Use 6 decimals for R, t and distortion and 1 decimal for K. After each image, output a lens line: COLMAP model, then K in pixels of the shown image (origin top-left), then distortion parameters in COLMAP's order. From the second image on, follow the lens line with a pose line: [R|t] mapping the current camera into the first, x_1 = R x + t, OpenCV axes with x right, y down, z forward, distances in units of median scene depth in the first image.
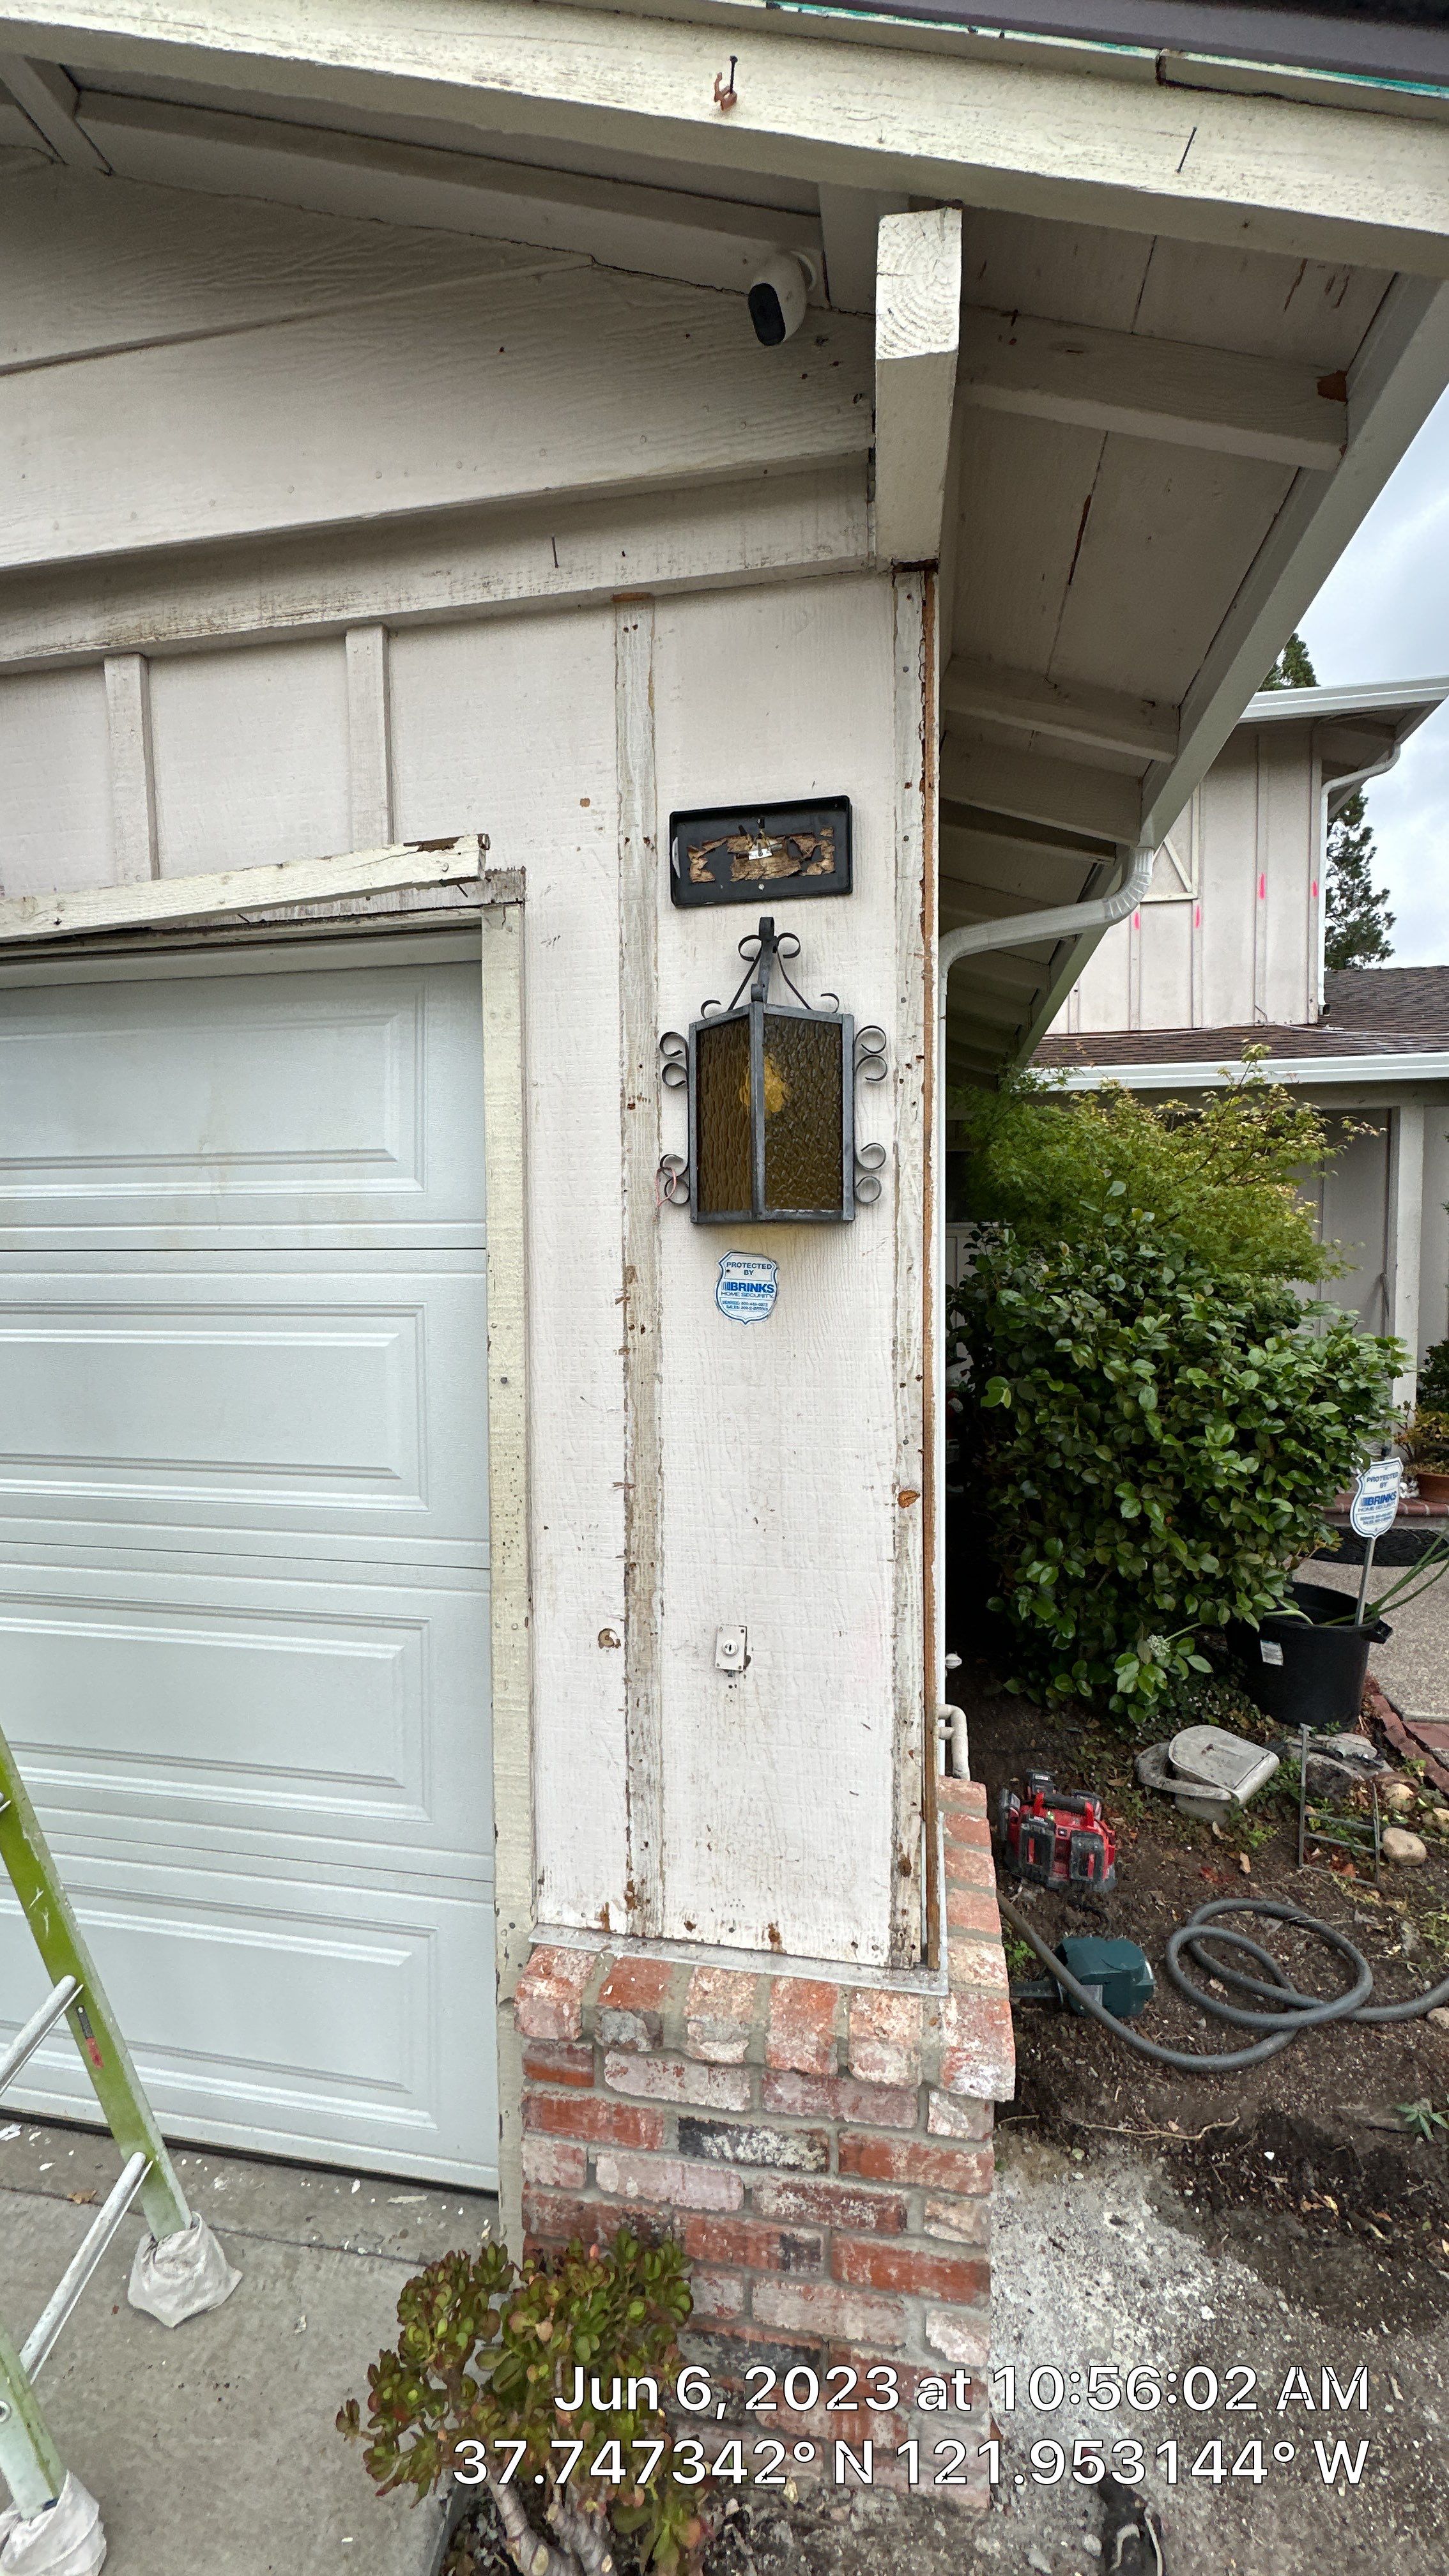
lens RADIAL K [[1029.8, 0, 731.4], [0, 1029.8, 1296.6], [0, 0, 1]] dist [-0.000975, -0.000862]
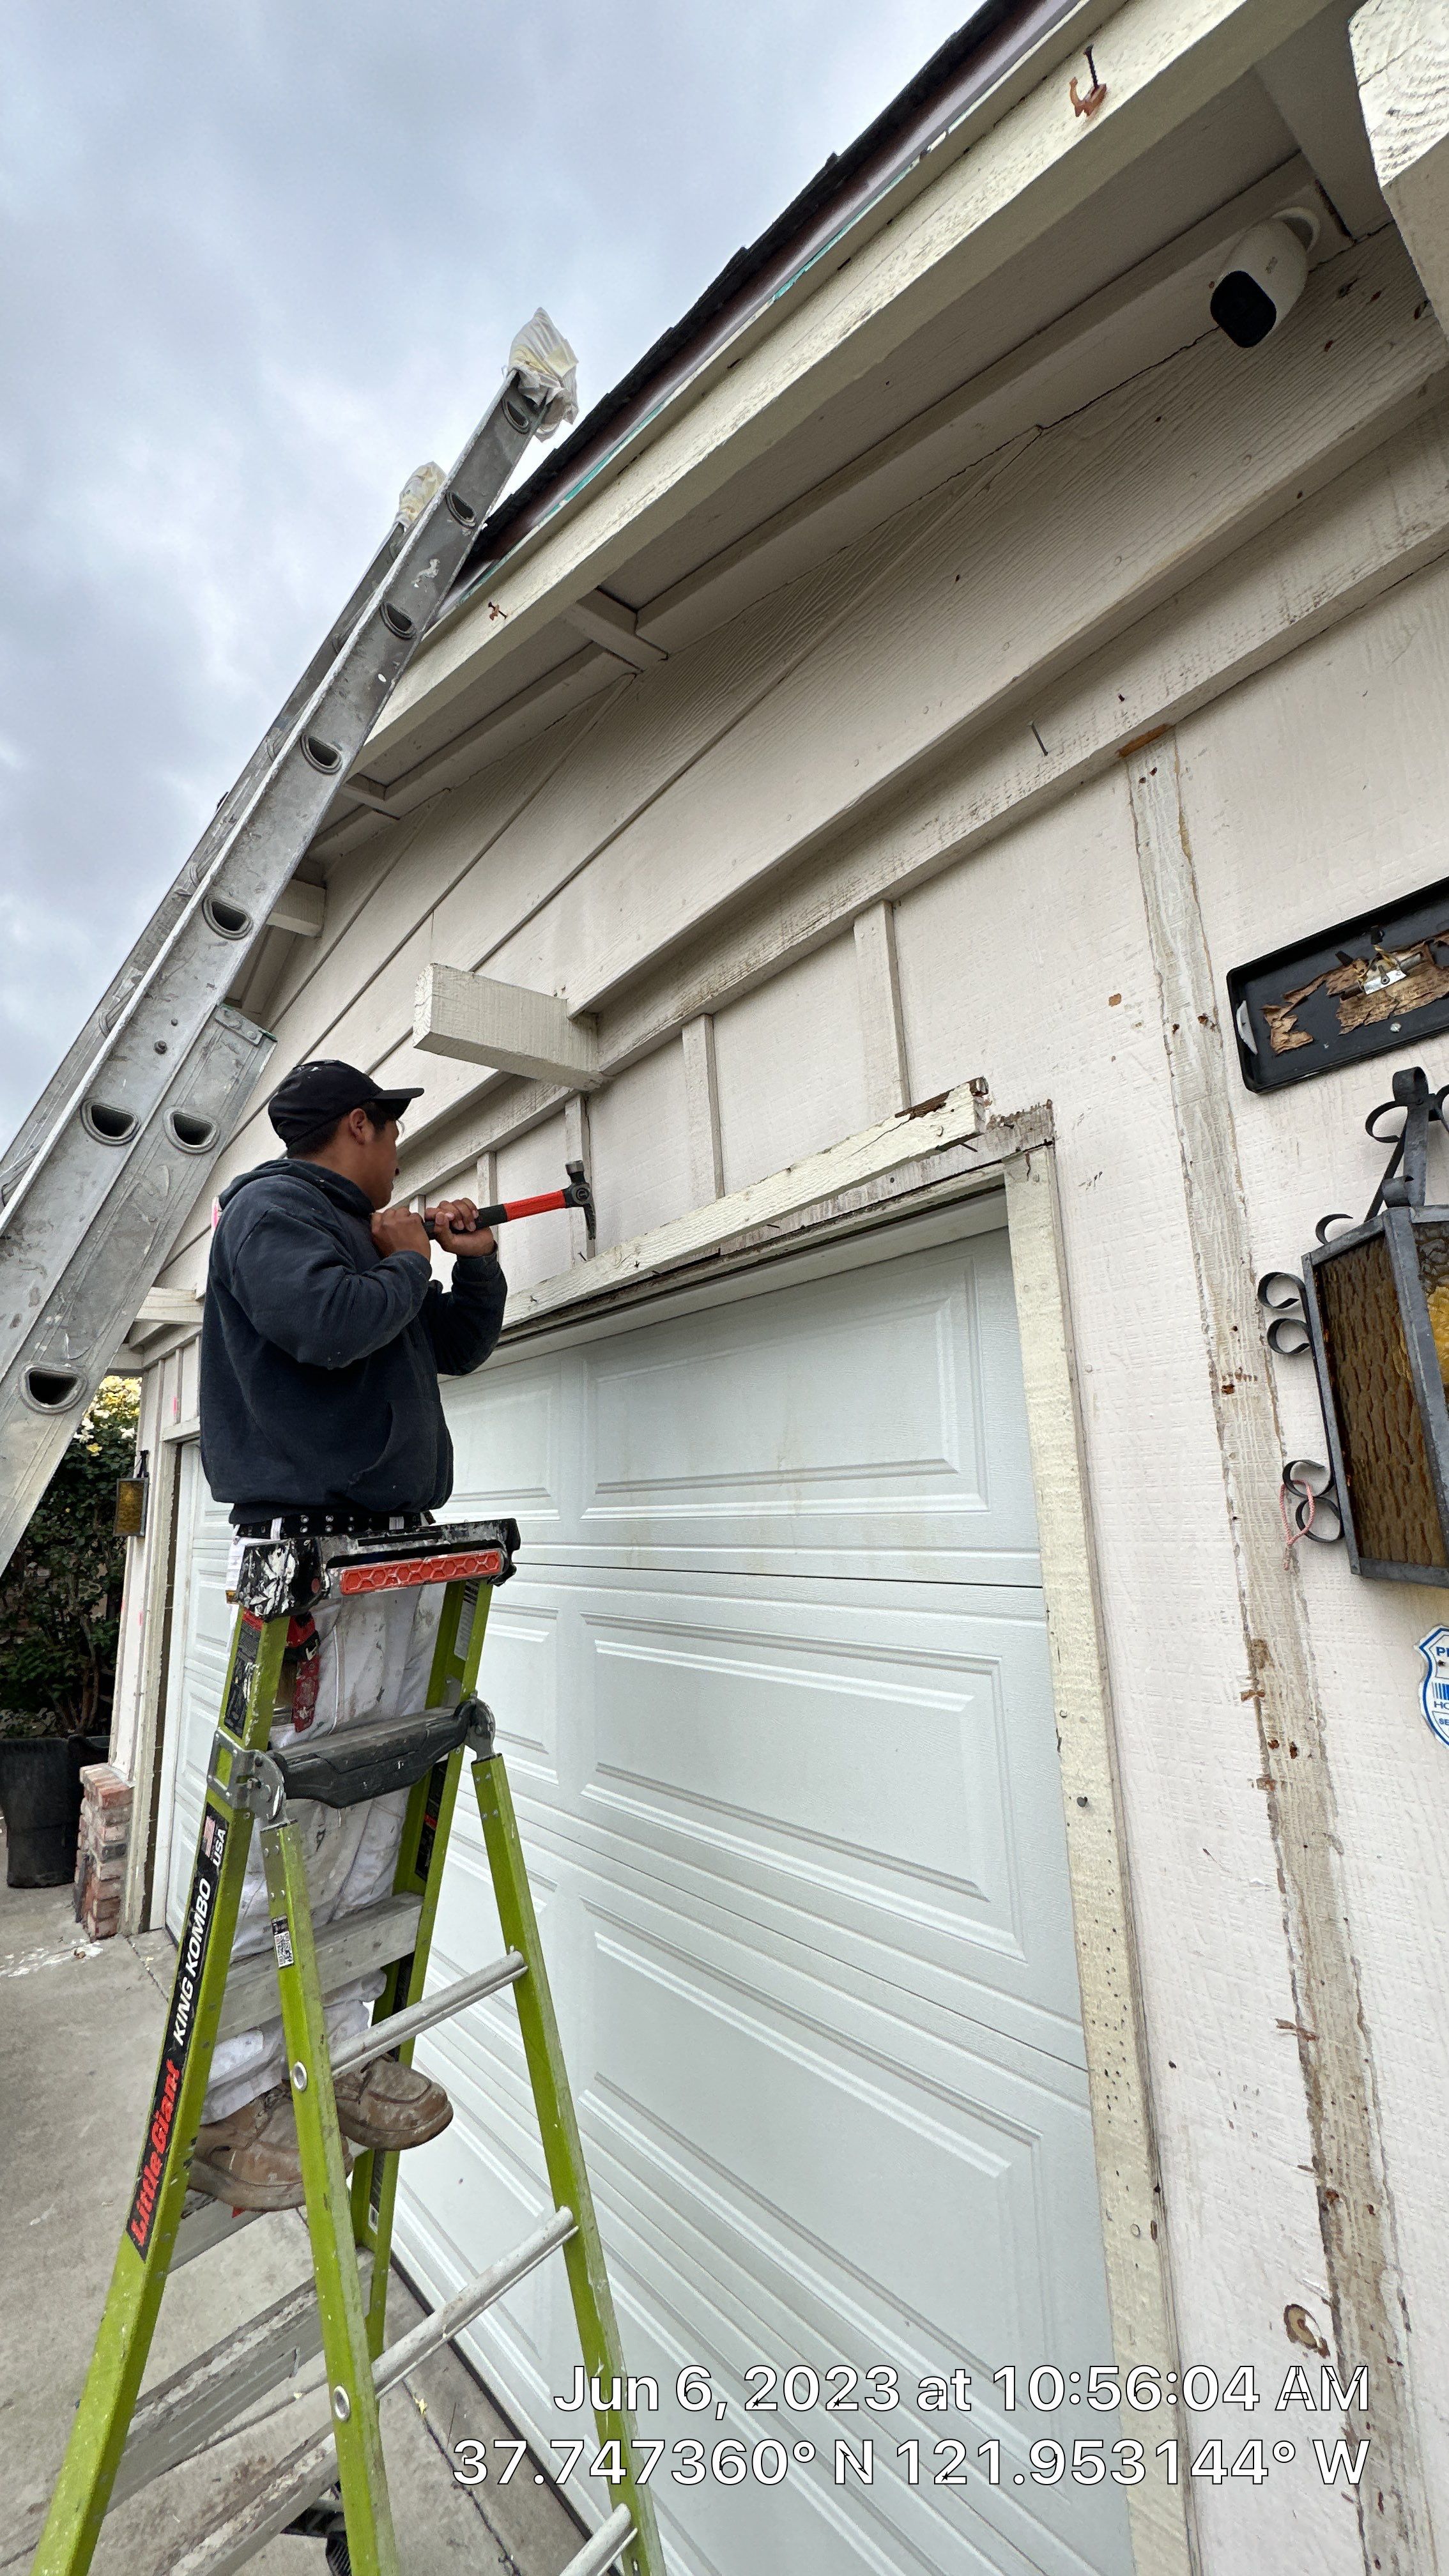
lens RADIAL K [[1029.8, 0, 719.2], [0, 1029.8, 1288.9], [0, 0, 1]] dist [-0.000975, -0.000862]
pose [[0.750220, -0.156423, -0.642418, 0.092731], [-0.002279, 0.970994, -0.239091, -0.087073], [0.661184, 0.180835, 0.728103, 0.283360]]
